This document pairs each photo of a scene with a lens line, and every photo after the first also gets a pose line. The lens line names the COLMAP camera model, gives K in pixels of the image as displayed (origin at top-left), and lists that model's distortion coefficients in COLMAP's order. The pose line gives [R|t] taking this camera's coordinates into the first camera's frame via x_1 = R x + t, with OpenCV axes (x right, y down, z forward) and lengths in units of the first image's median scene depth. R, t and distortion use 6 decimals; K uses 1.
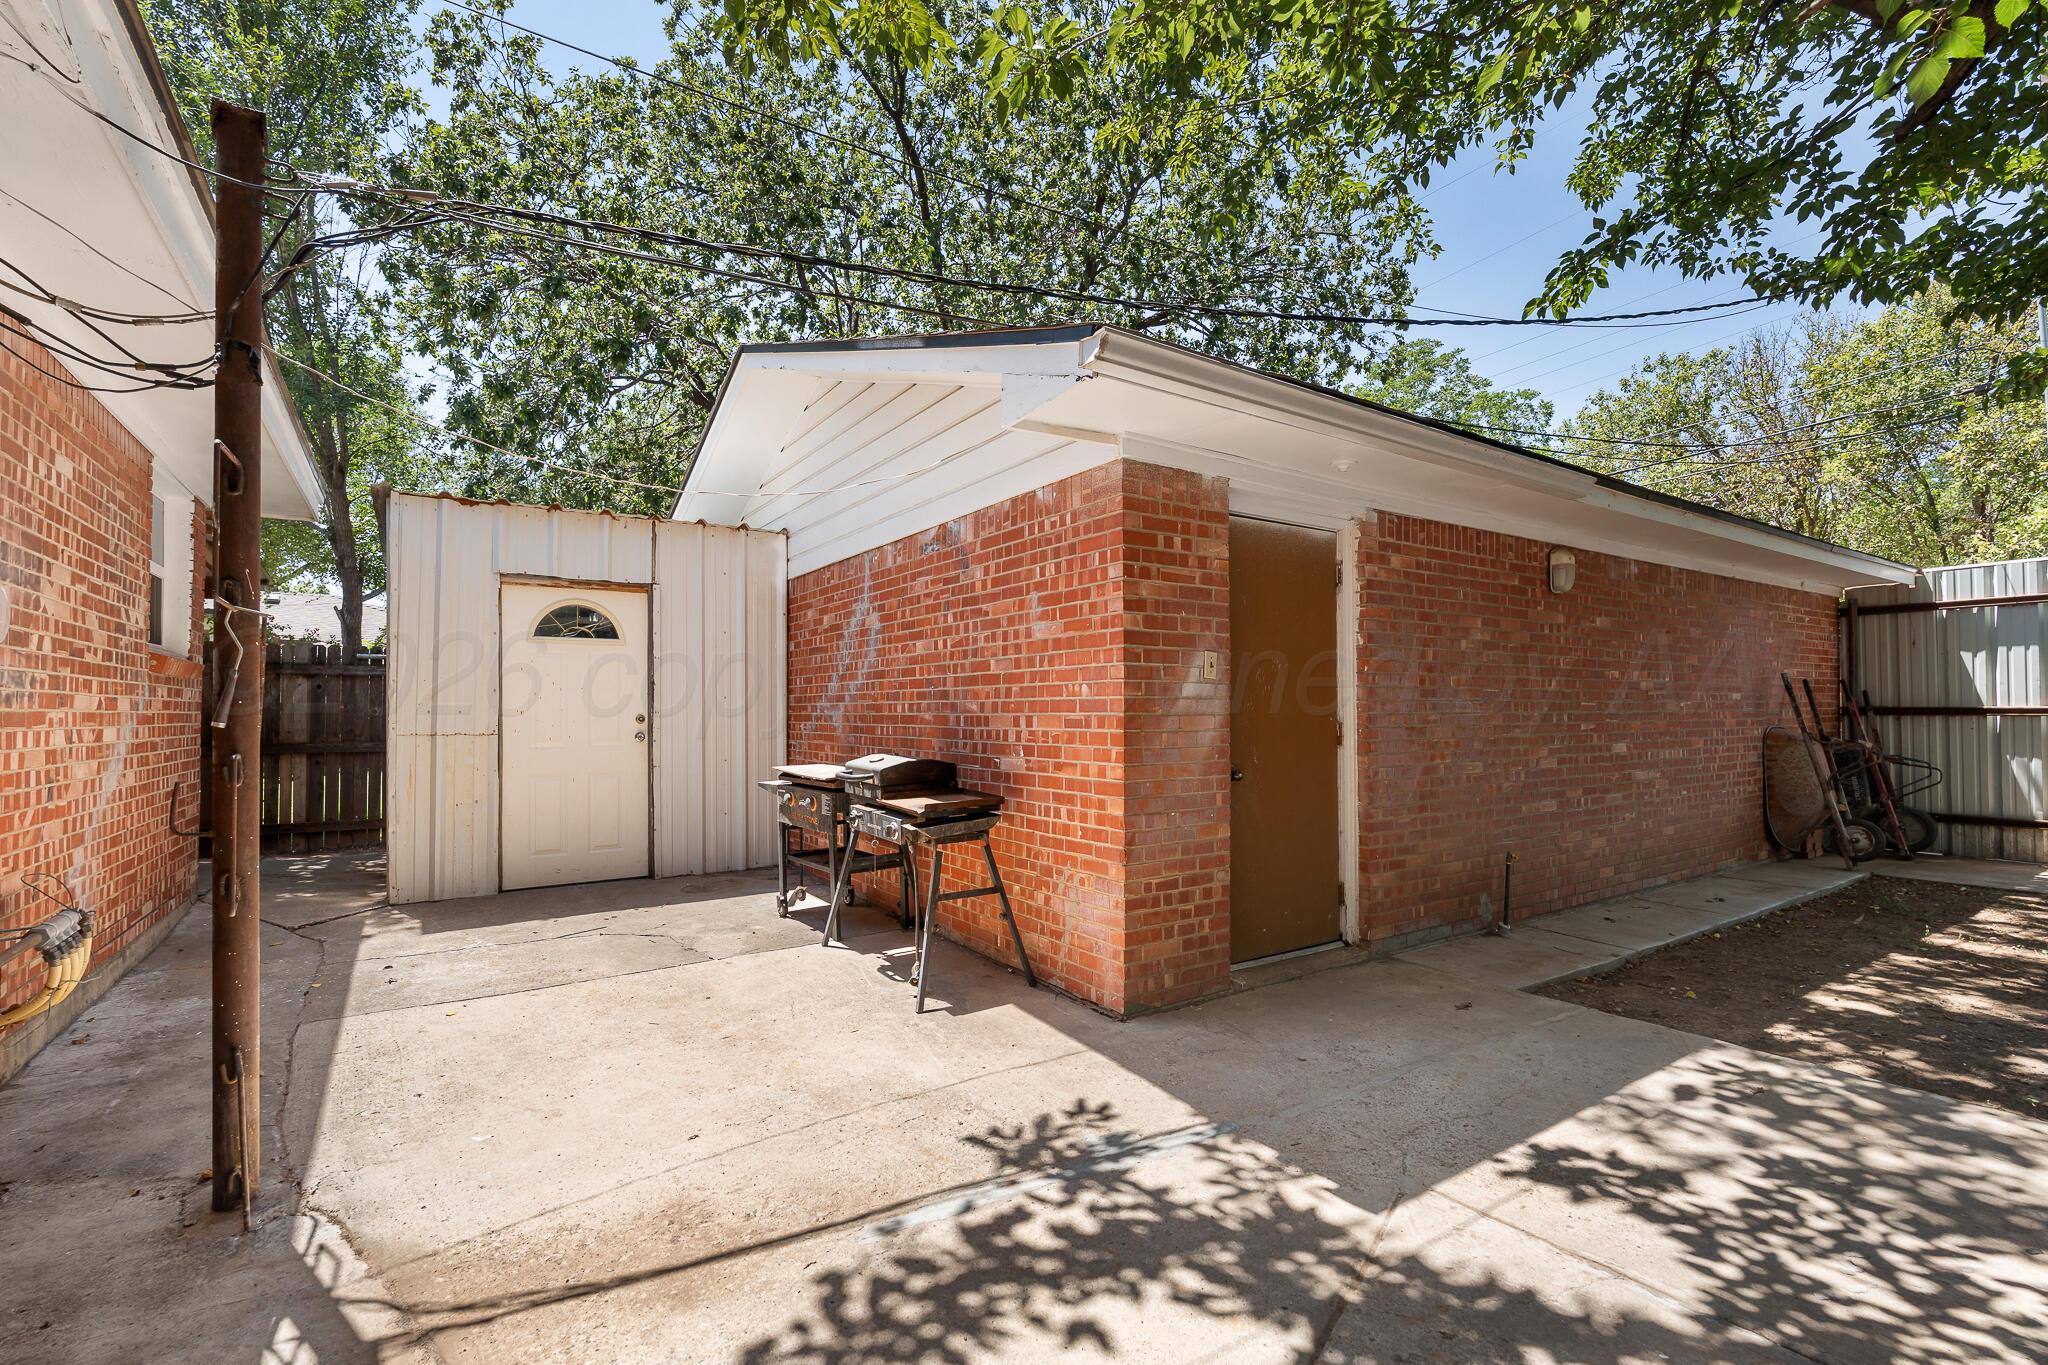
lens RADIAL K [[909.4, 0, 1022.5], [0, 909.4, 688.9], [0, 0, 1]] dist [-0.002650, 0.000025]
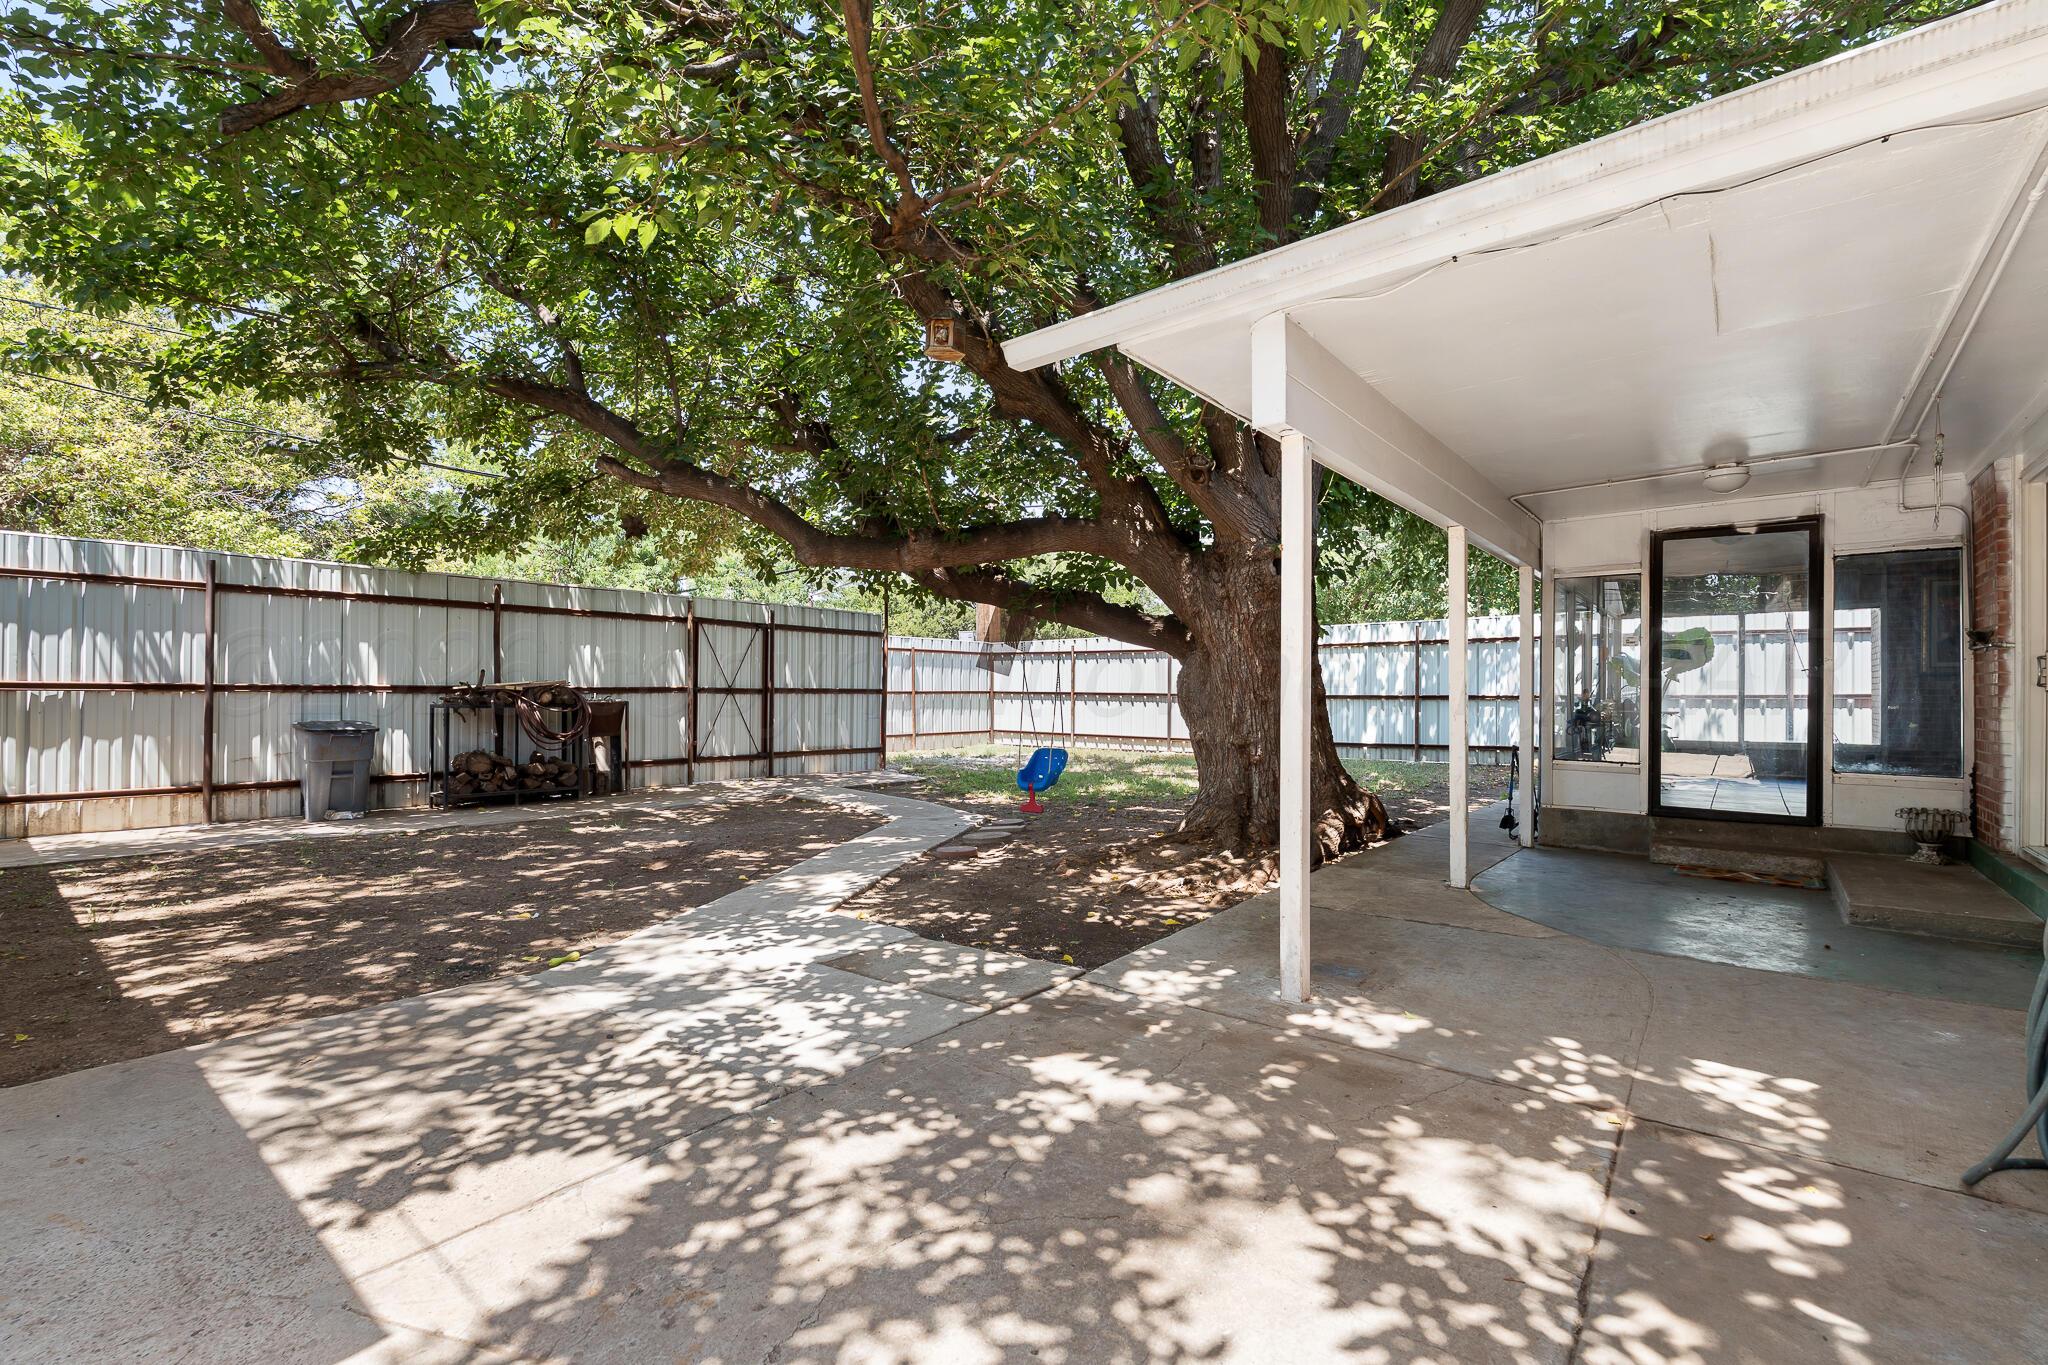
lens RADIAL K [[909.4, 0, 1025.8], [0, 909.4, 692.9], [0, 0, 1]] dist [-0.002650, 0.000025]
pose [[-0.279443, -0.000648, 0.960162, -0.489621], [-0.023136, 0.999714, -0.006059, 0.025125], [-0.959884, -0.023907, -0.279378, 0.684738]]
